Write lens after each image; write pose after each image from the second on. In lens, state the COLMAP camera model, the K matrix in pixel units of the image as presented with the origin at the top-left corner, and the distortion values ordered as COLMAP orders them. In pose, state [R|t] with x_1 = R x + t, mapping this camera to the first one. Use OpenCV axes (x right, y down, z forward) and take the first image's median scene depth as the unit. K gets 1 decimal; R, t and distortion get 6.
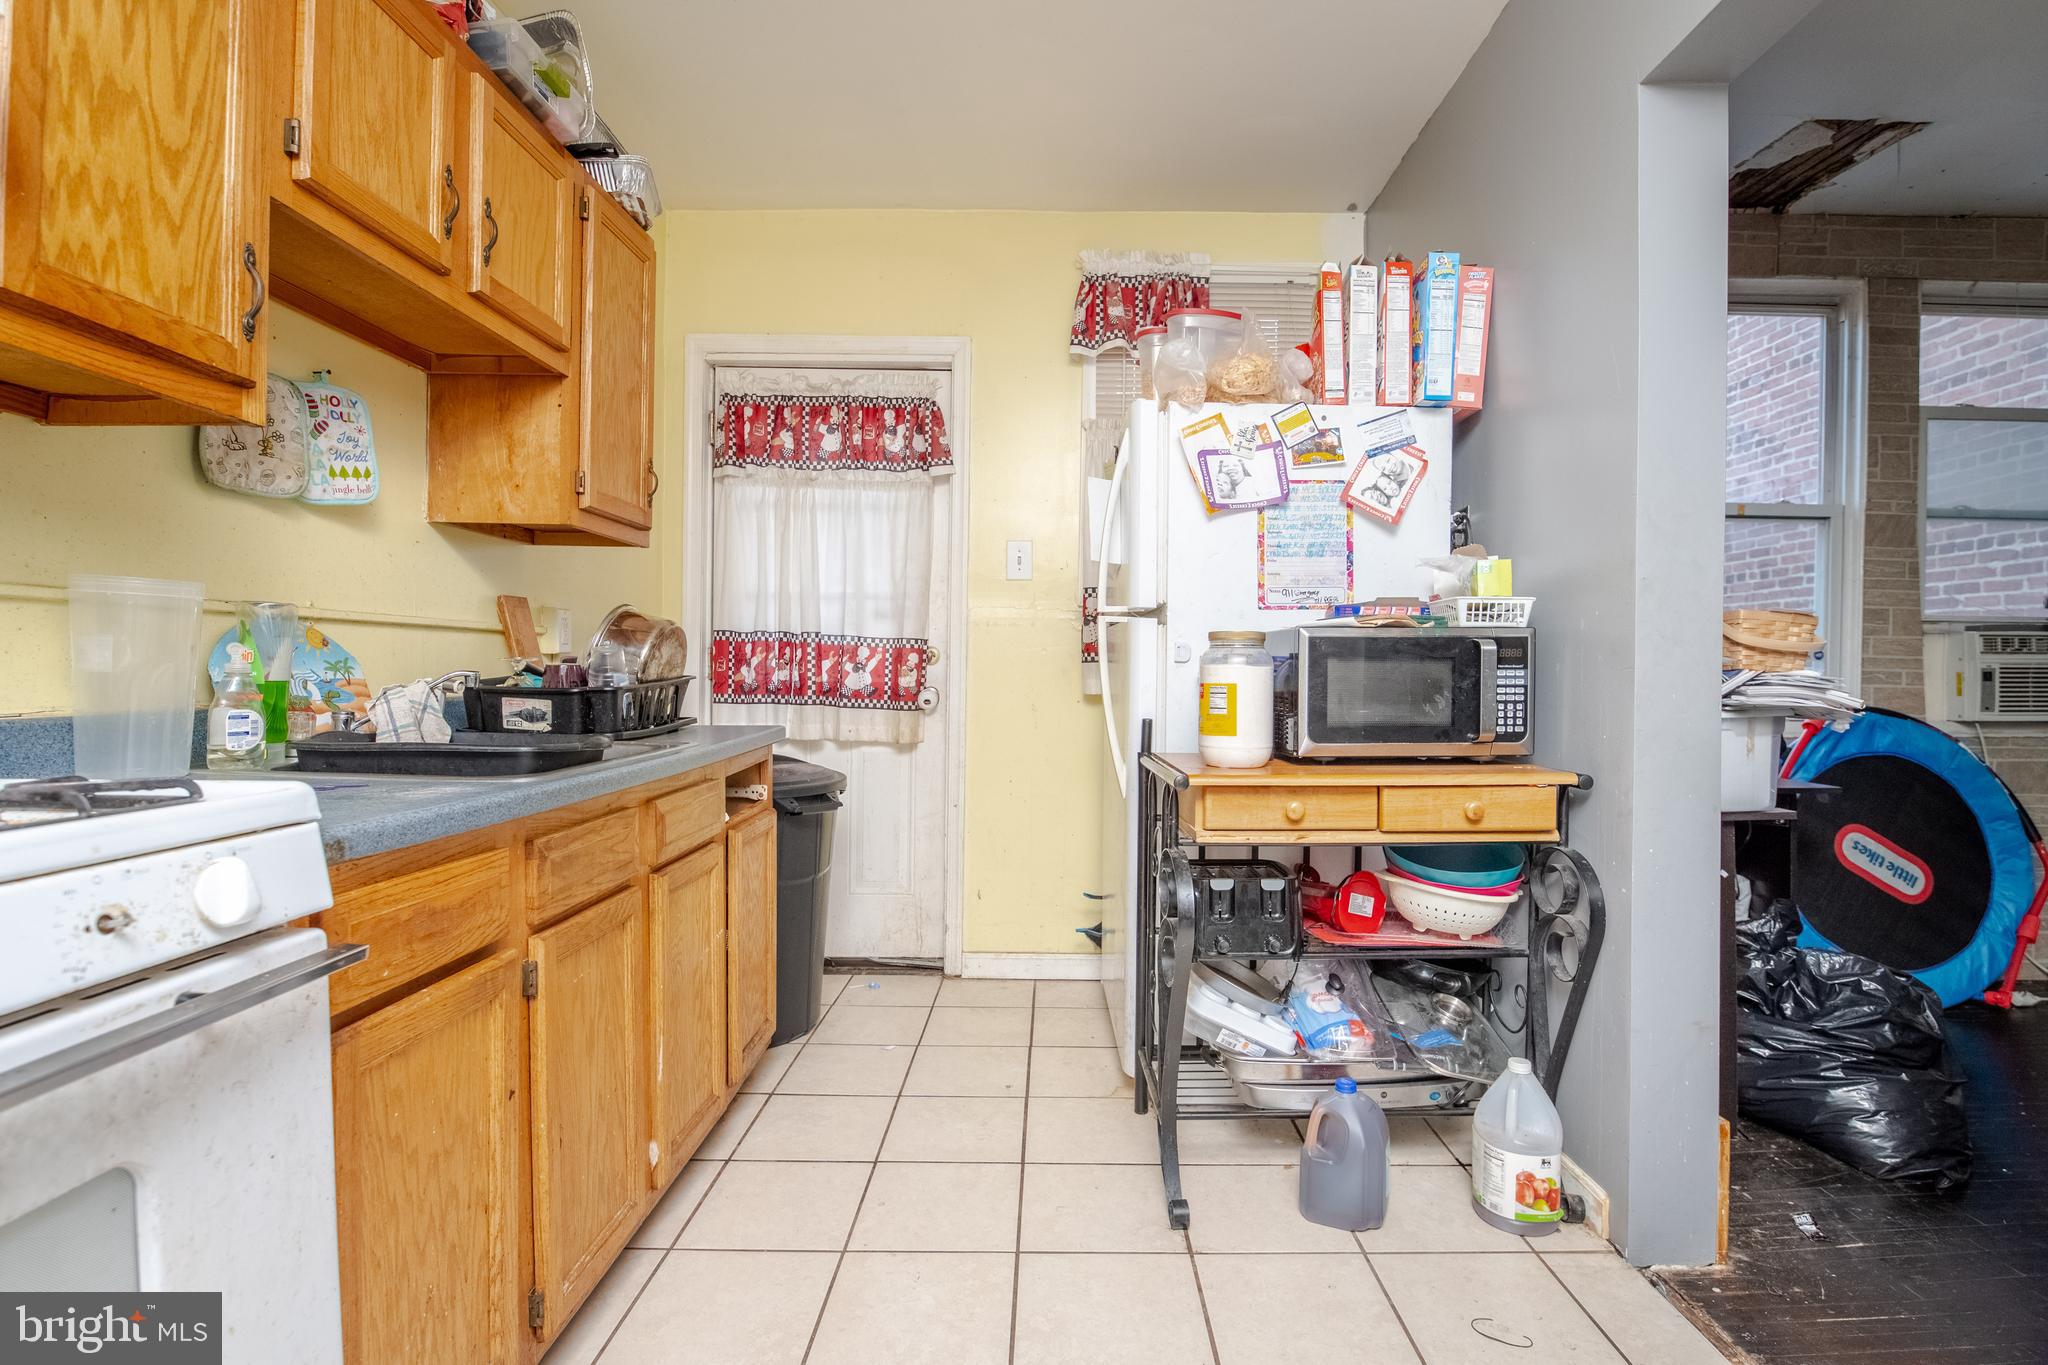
lens RADIAL K [[1013.6, 0, 1025.4], [0, 1013.6, 679.0], [0, 0, 1]] dist [-0.013224, -0.001162]
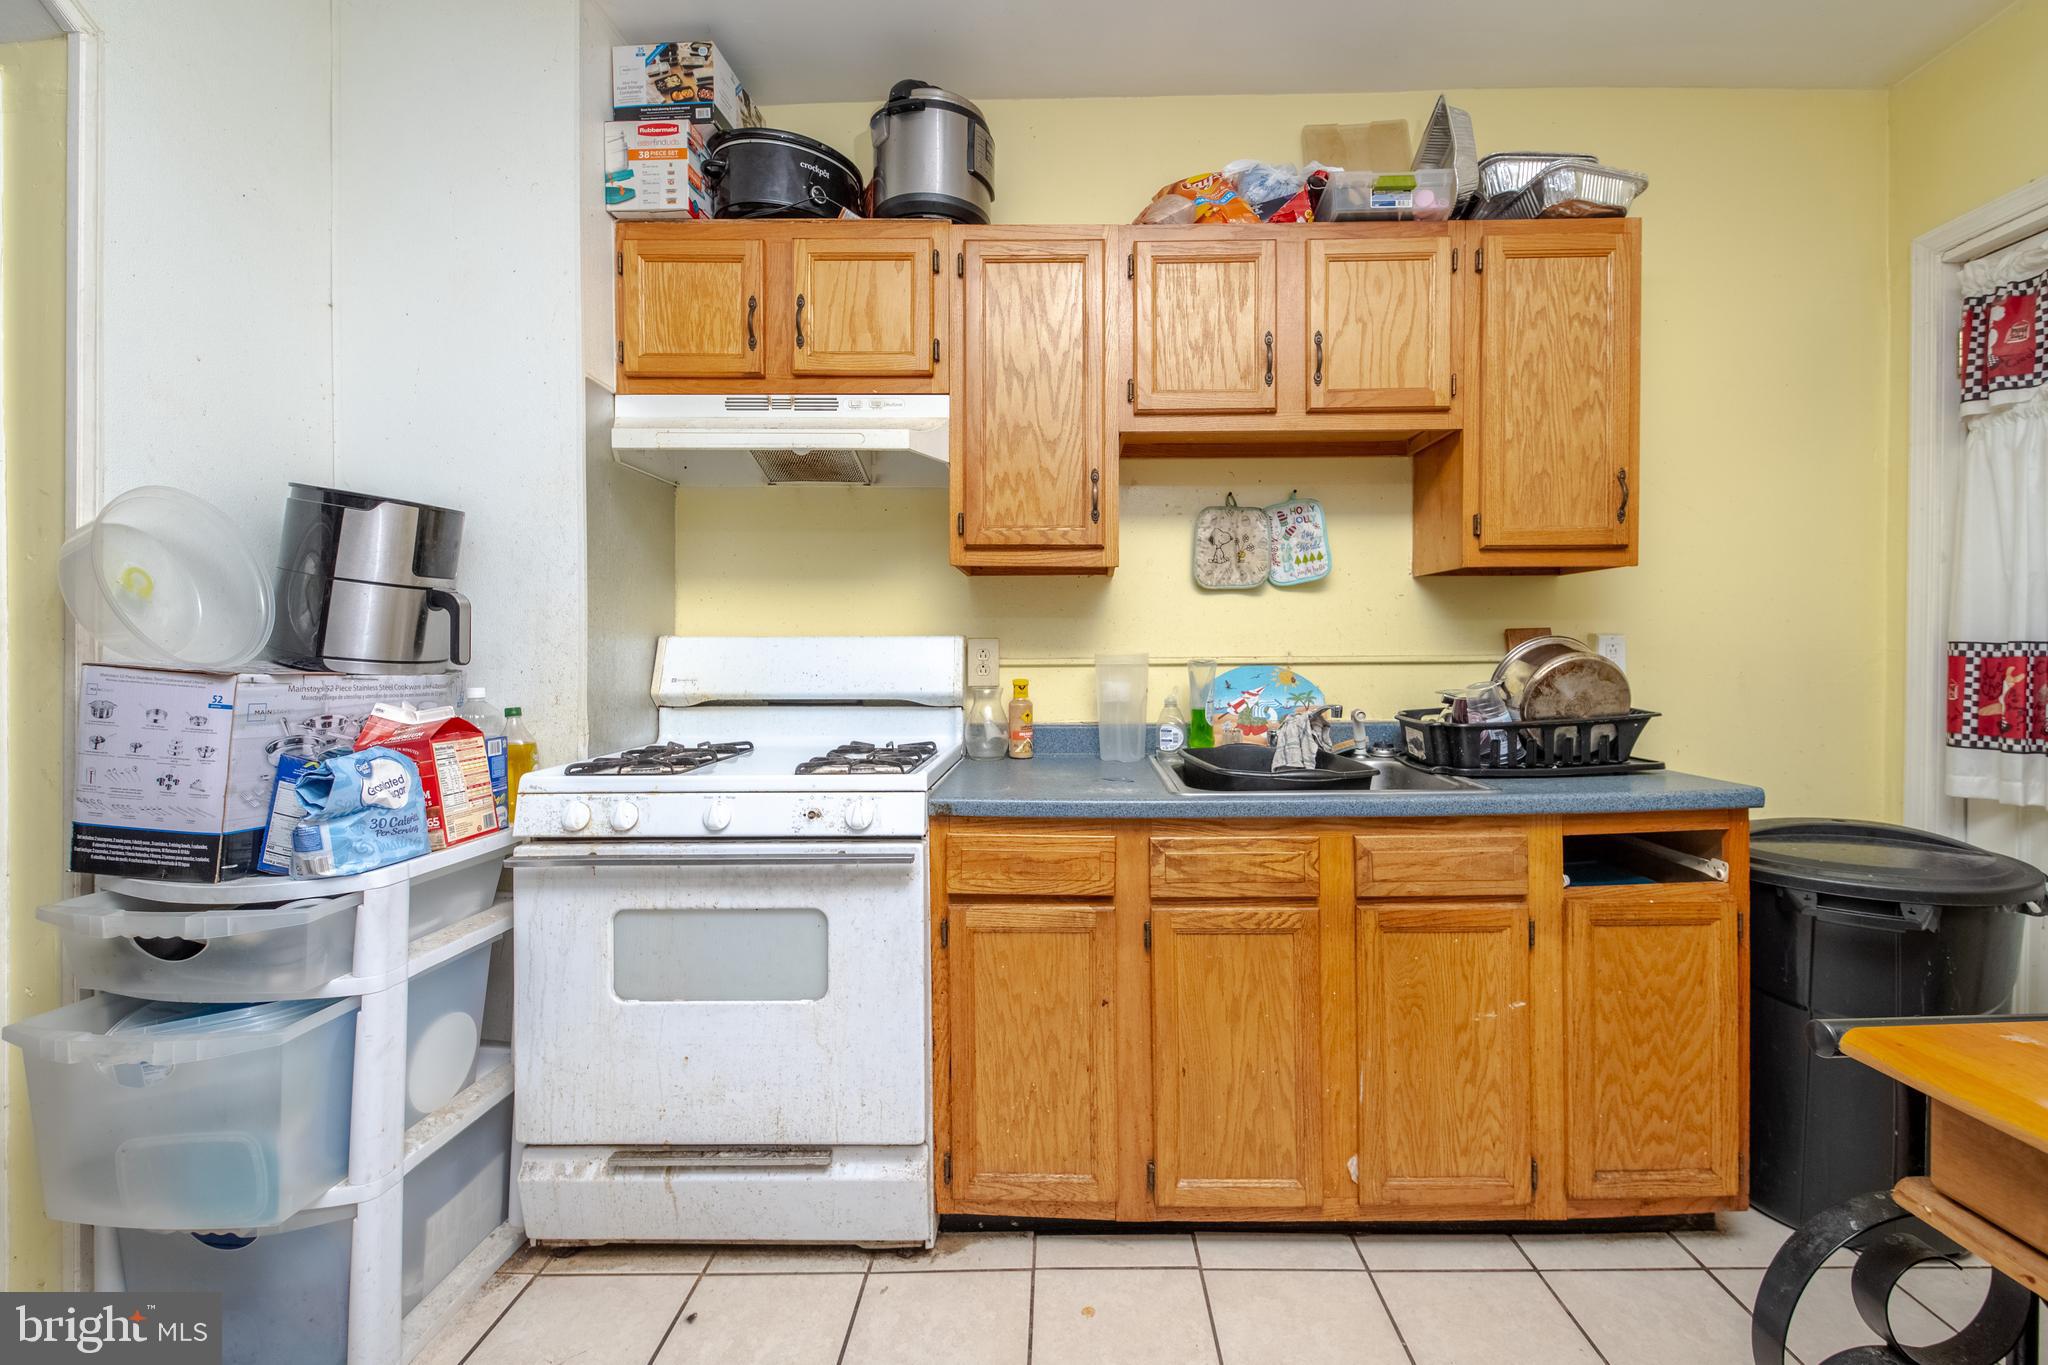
lens RADIAL K [[882.6, 0, 1055.5], [0, 882.6, 648.8], [0, 0, 1]] dist [0.002358, -0.000750]
pose [[-0.013407, -0.015347, -0.999792, 0.570697], [0.004240, 0.999872, -0.015406, -0.063029], [0.999901, -0.004446, -0.013340, 0.678208]]
